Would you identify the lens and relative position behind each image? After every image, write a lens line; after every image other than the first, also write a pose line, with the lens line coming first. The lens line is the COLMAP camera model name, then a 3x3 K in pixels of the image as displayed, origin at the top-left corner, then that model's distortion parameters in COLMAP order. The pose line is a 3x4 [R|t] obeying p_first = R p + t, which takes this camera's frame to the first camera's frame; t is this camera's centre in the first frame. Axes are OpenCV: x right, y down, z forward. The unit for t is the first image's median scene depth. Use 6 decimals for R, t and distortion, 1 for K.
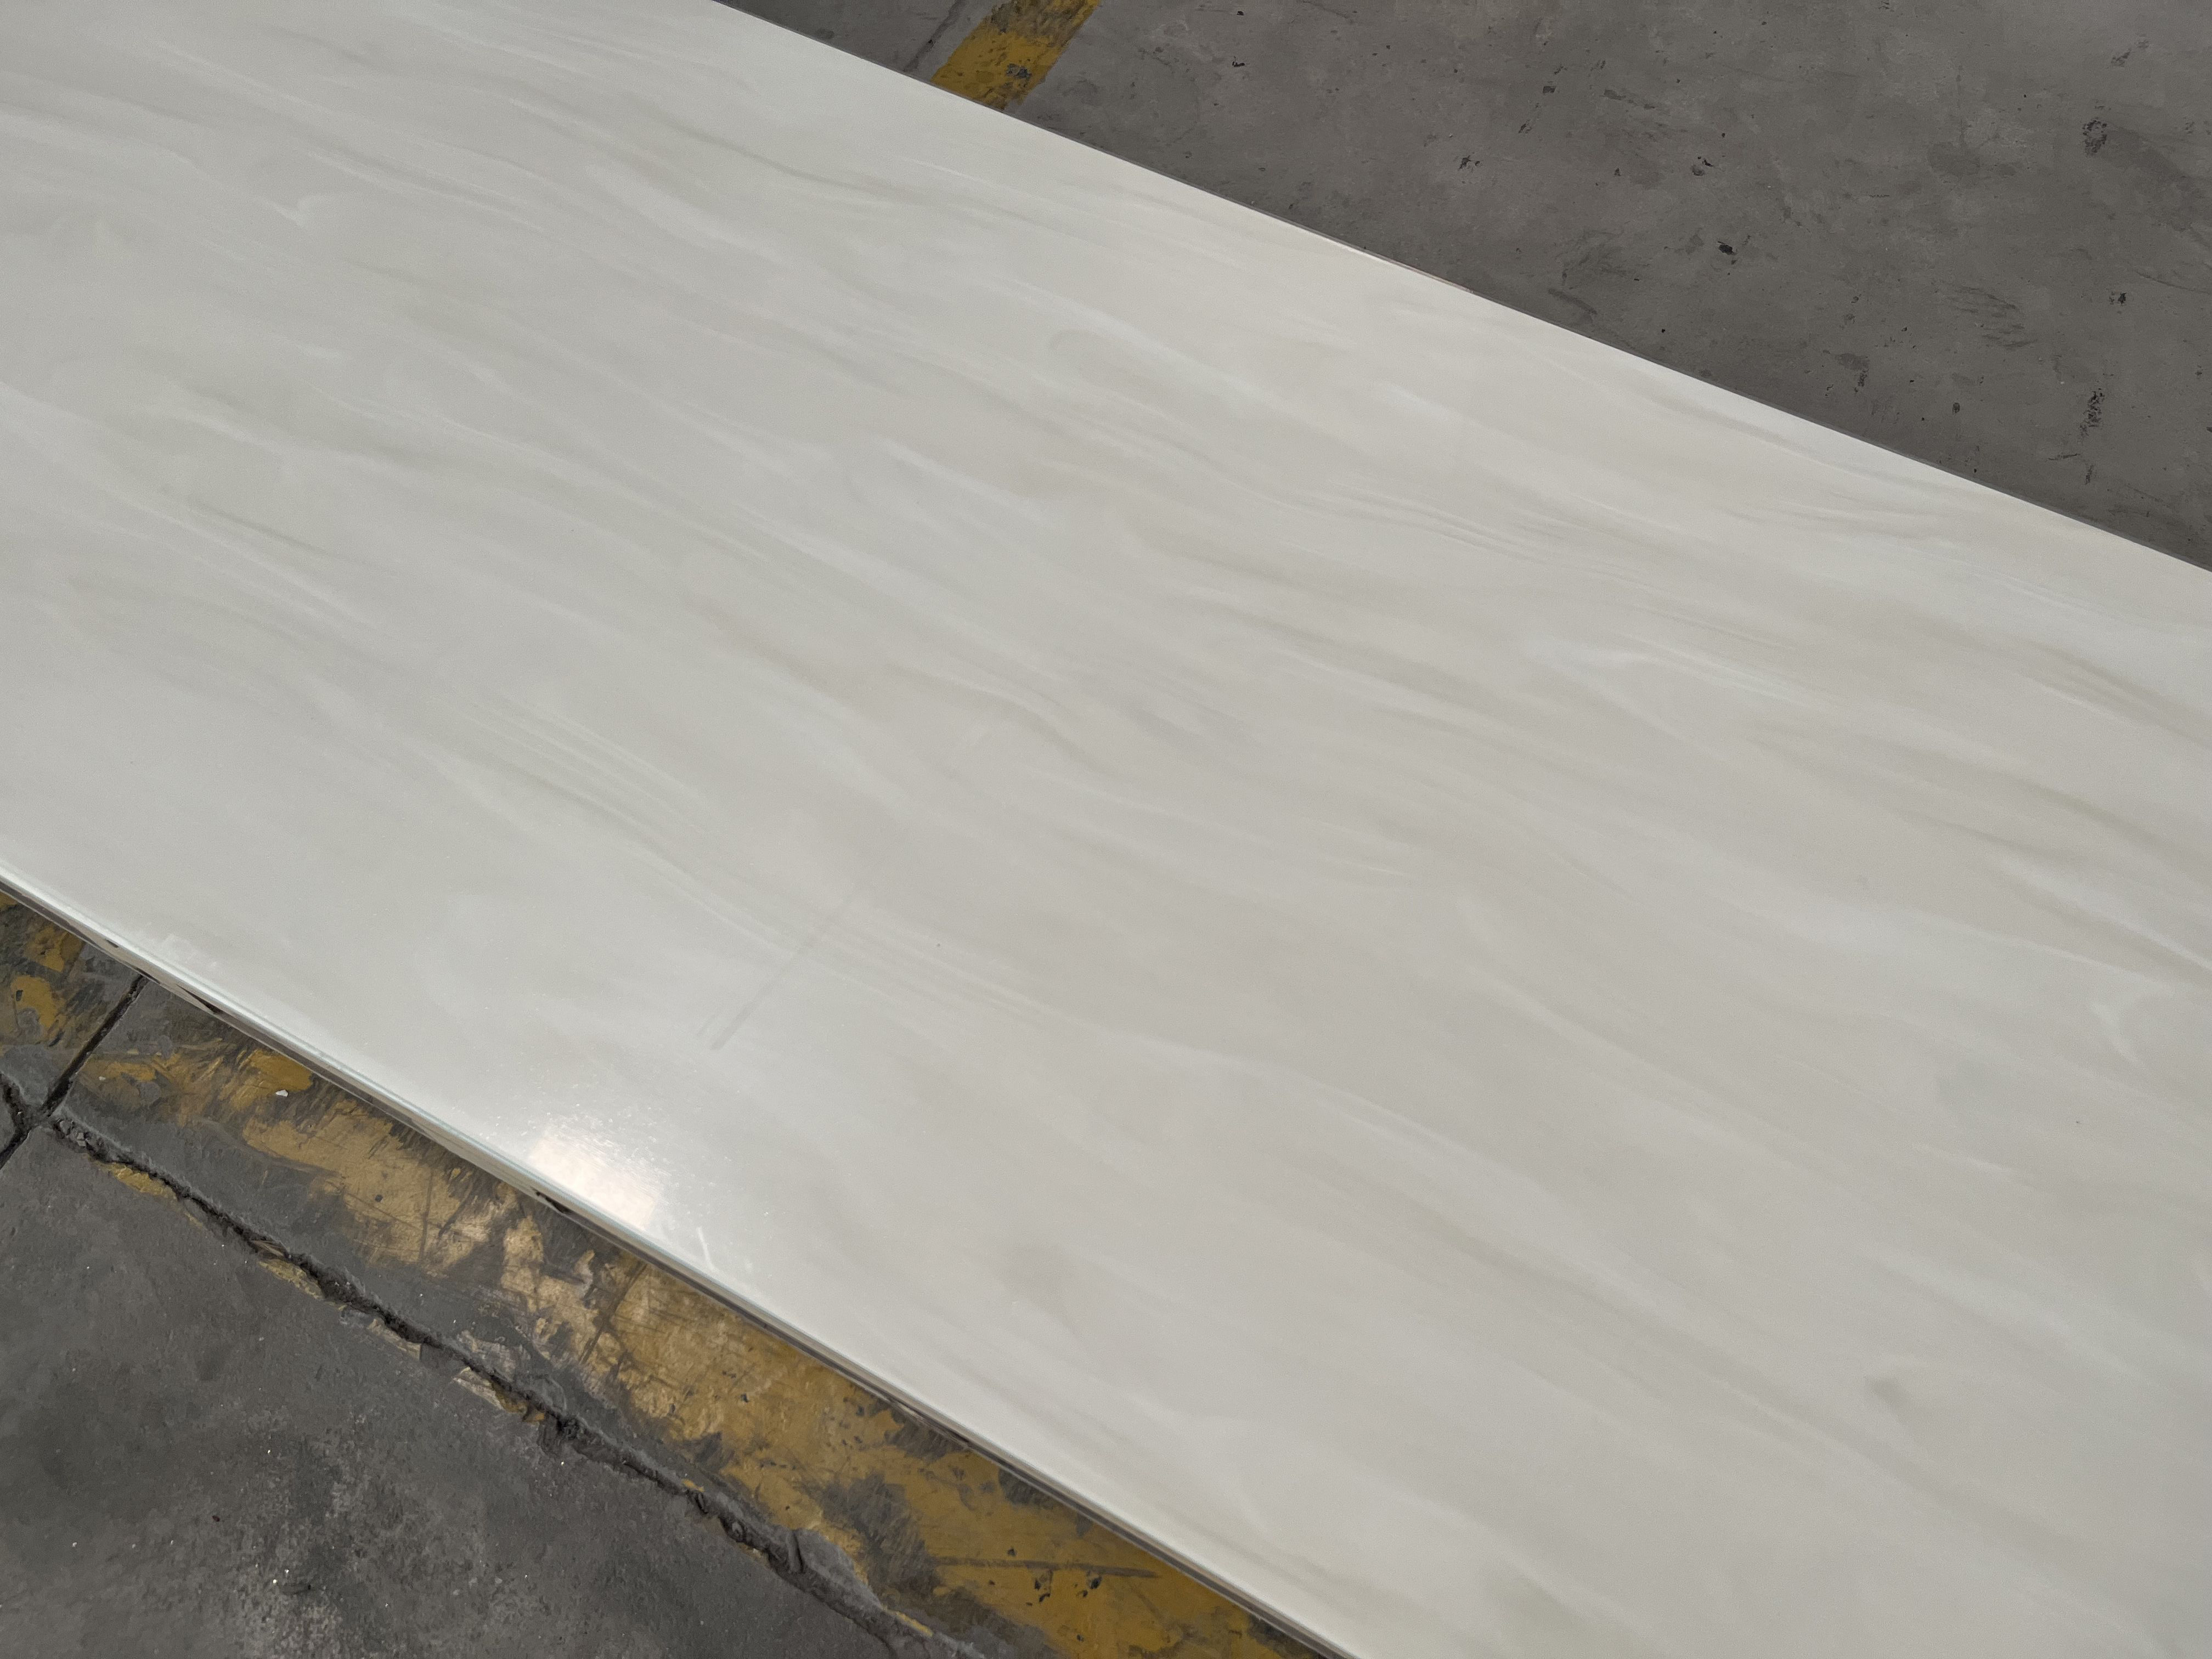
lens RADIAL K [[1672.7, 0, 1109.6], [0, 1672.7, 874.4], [0, 0, 1]] dist [0.091574, -0.139135]
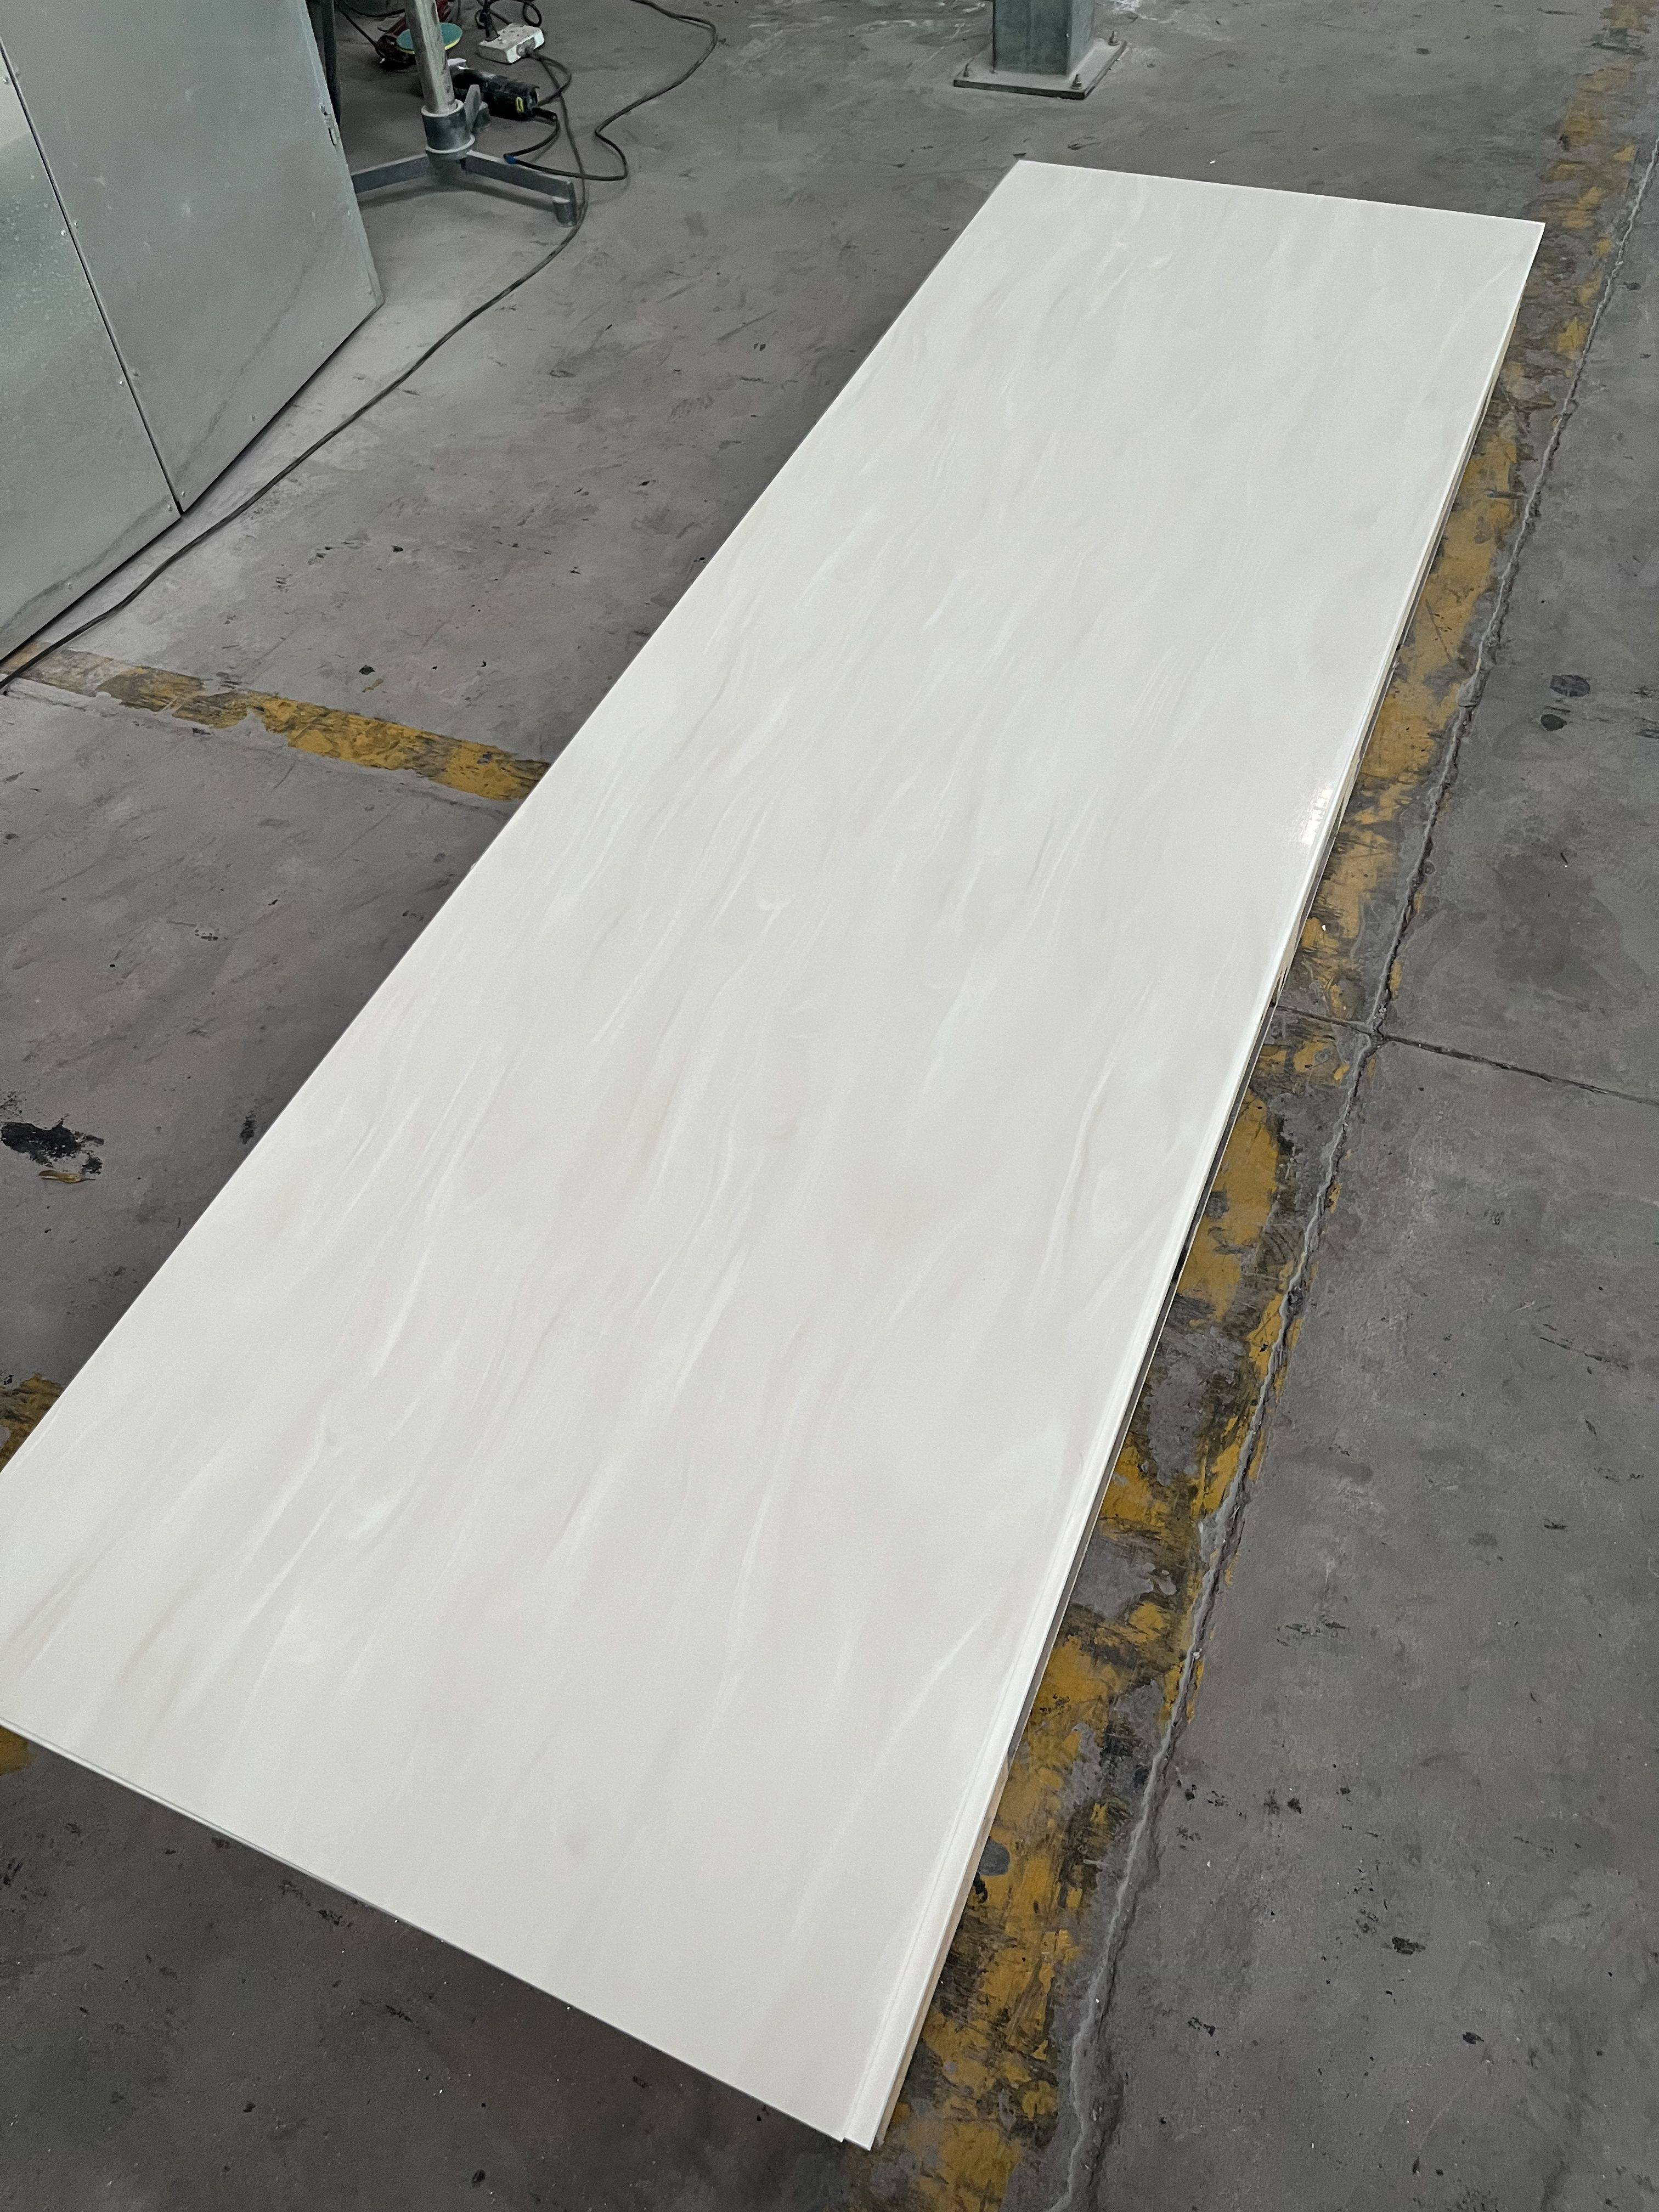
lens RADIAL K [[1676.3, 0, 829.5], [0, 1676.3, 1106.0], [0, 0, 1]] dist [0.002238, -0.000149]
pose [[-0.088874, -0.775241, 0.625382, -1.657931], [0.923033, 0.171851, 0.344204, -0.892751], [-0.374314, 0.607839, 0.700301, 0.110193]]
